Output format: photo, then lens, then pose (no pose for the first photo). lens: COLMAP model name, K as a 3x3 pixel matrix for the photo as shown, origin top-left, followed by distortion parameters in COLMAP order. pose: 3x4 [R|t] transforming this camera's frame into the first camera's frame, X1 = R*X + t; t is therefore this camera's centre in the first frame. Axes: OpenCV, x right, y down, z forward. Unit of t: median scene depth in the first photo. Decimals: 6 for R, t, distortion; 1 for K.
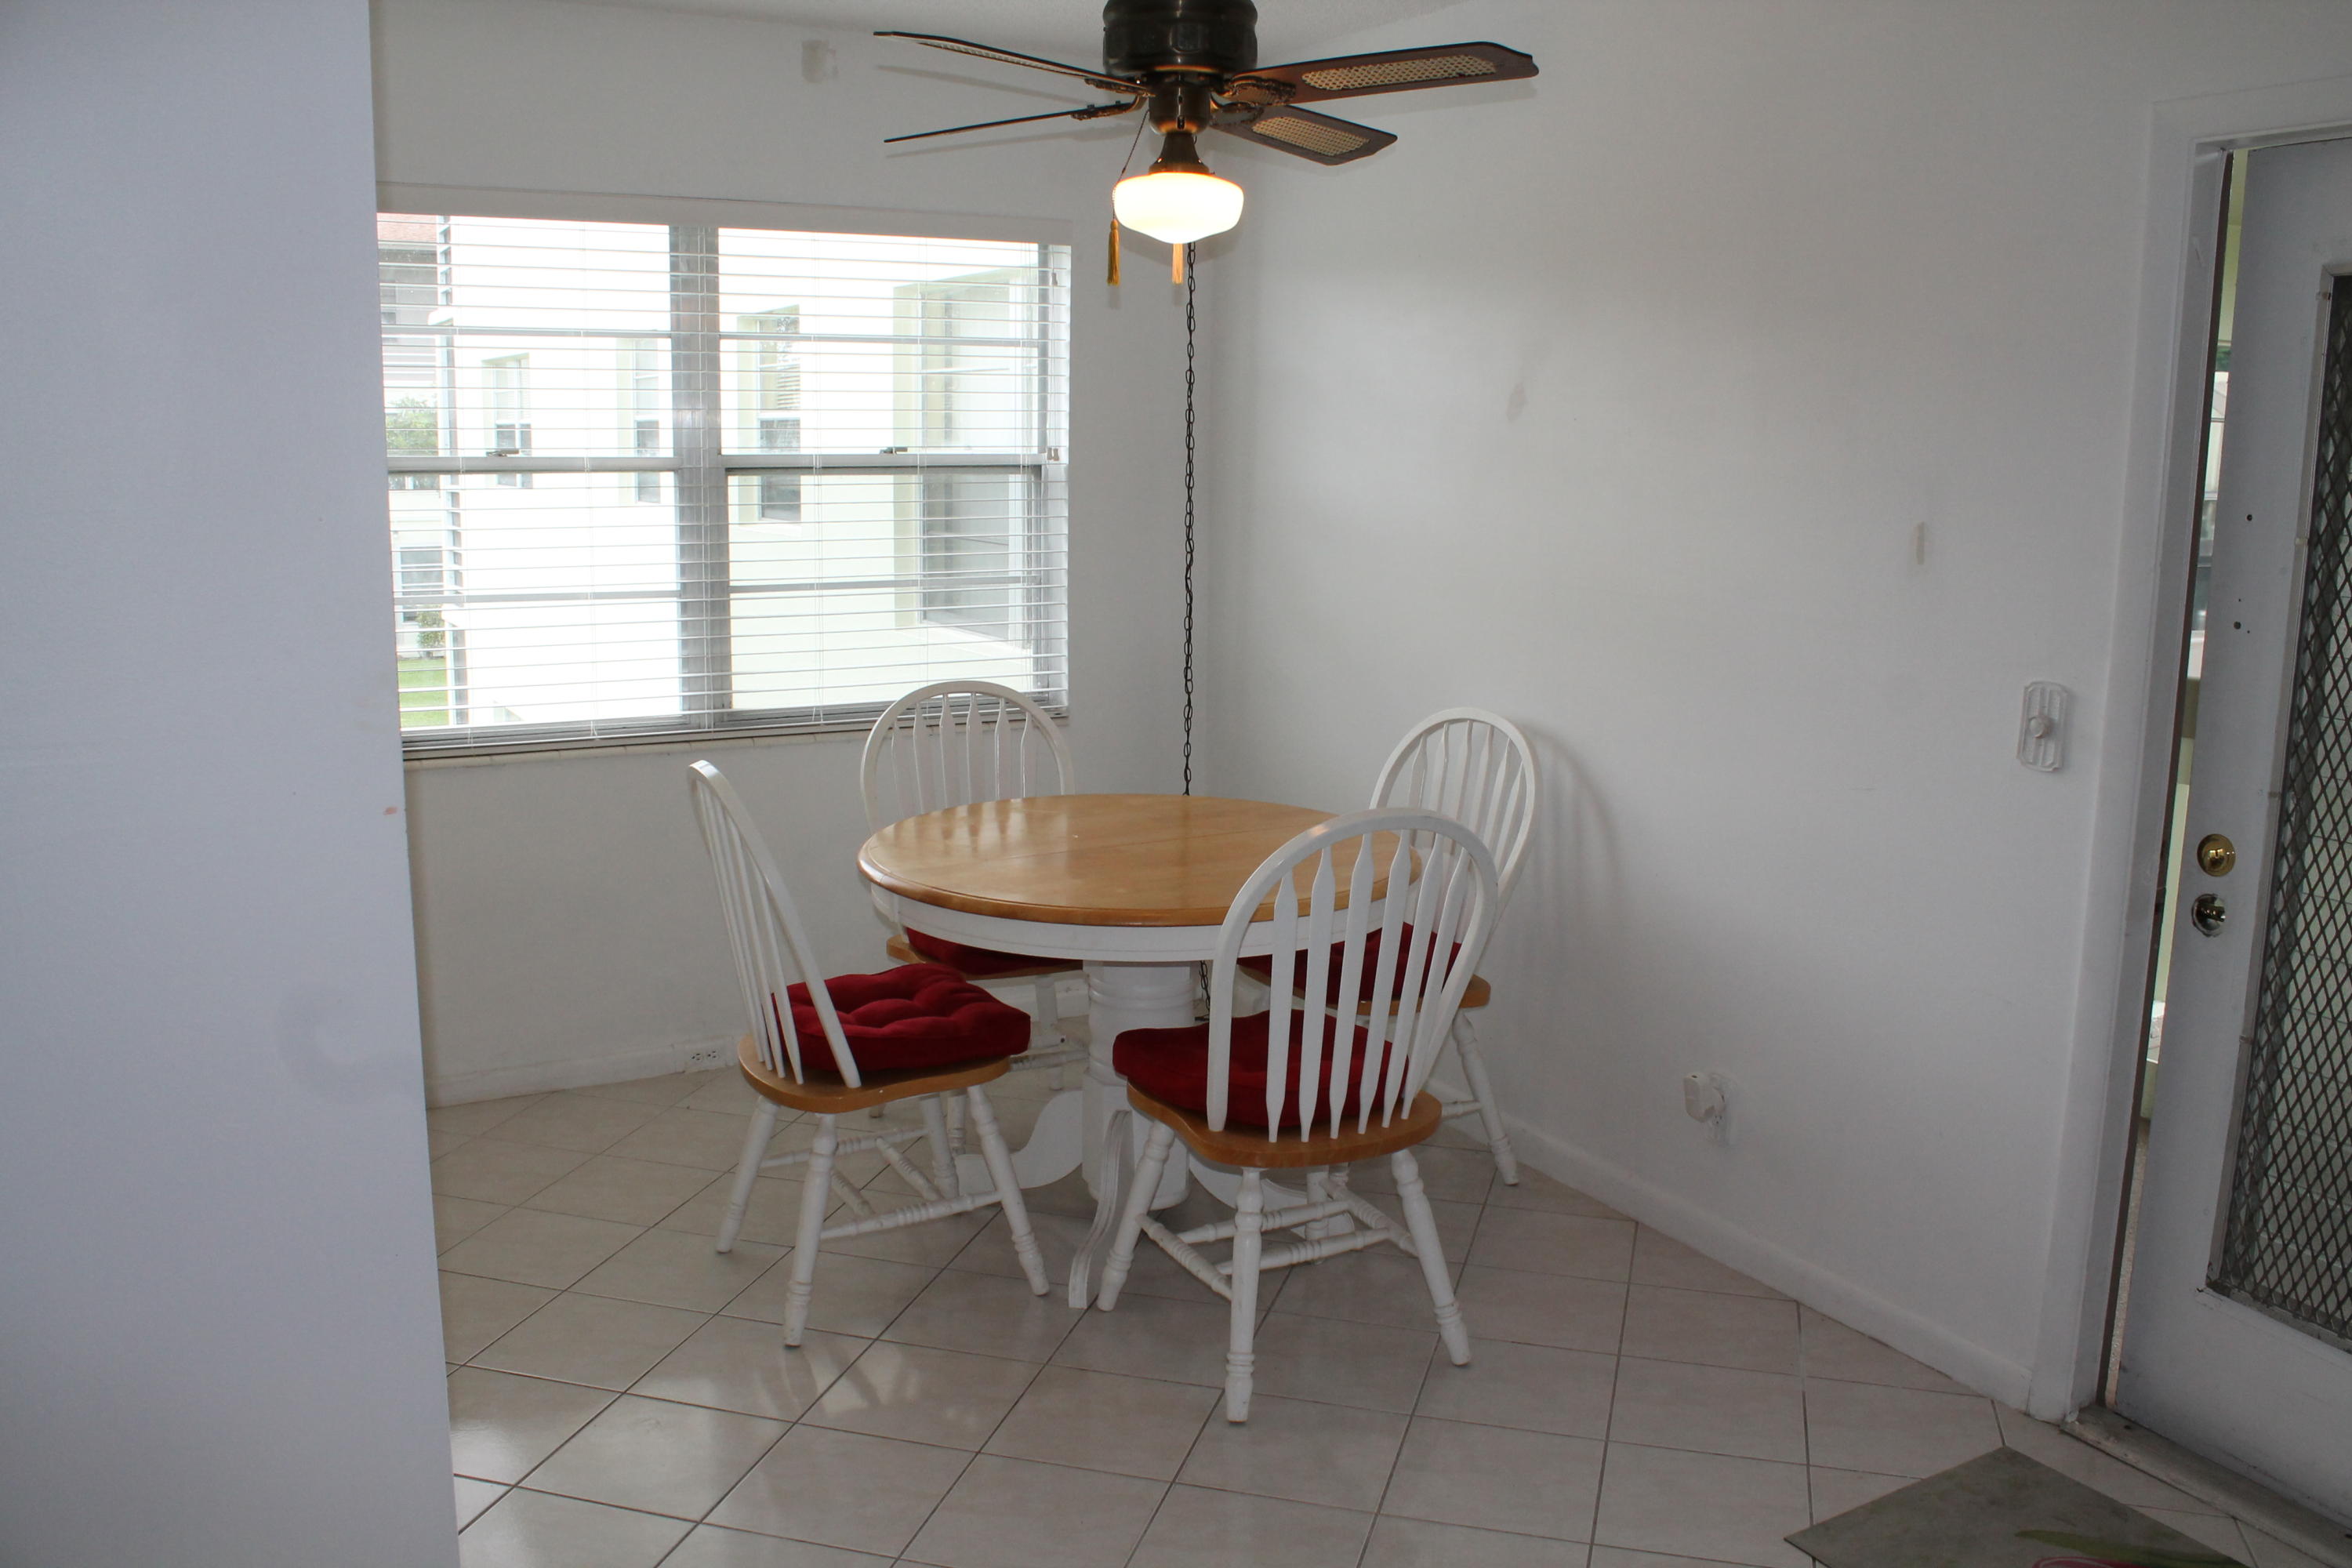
lens RADIAL K [[1923.7, 0, 1201.1], [0, 1923.7, 787.5], [0, 0, 1]] dist [-0.169984, 0.148098]
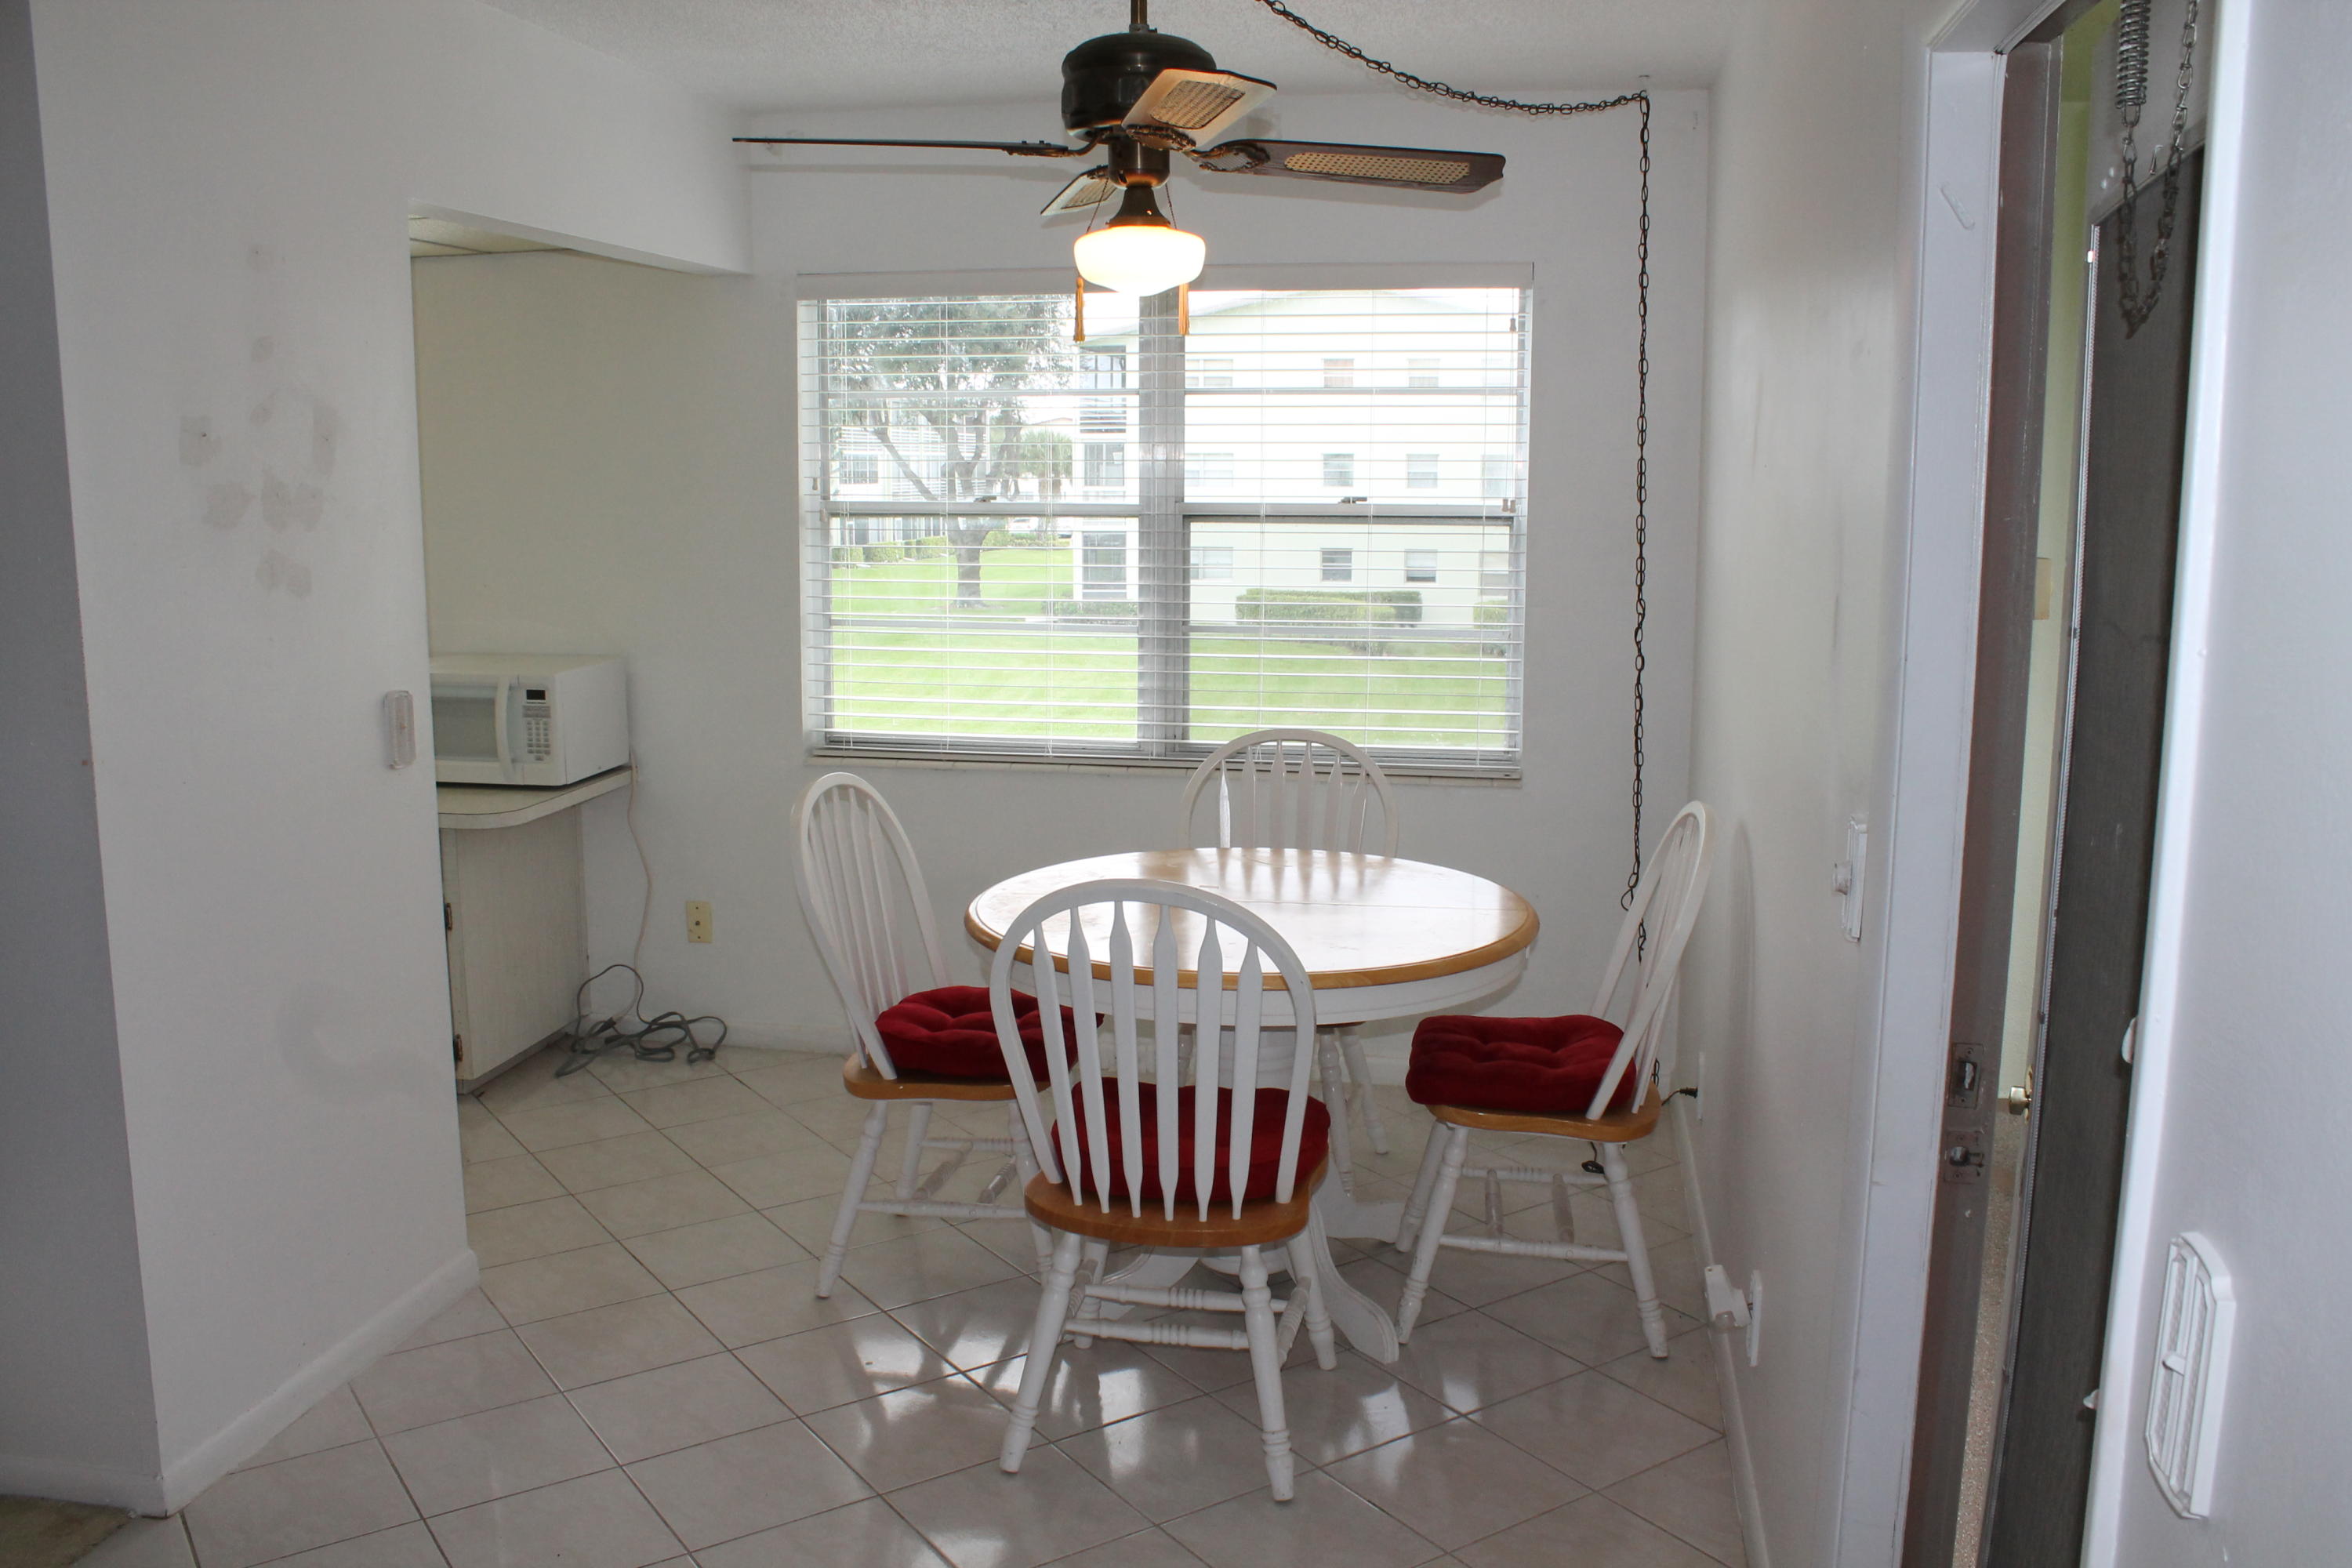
lens RADIAL K [[1923.7, 0, 1201.1], [0, 1923.7, 787.5], [0, 0, 1]] dist [-0.169984, 0.148098]
pose [[0.775330, 0.093178, -0.624645, 0.456577], [-0.108500, 0.994003, 0.013601, -0.032214], [0.622166, 0.057228, 0.780791, 0.174369]]
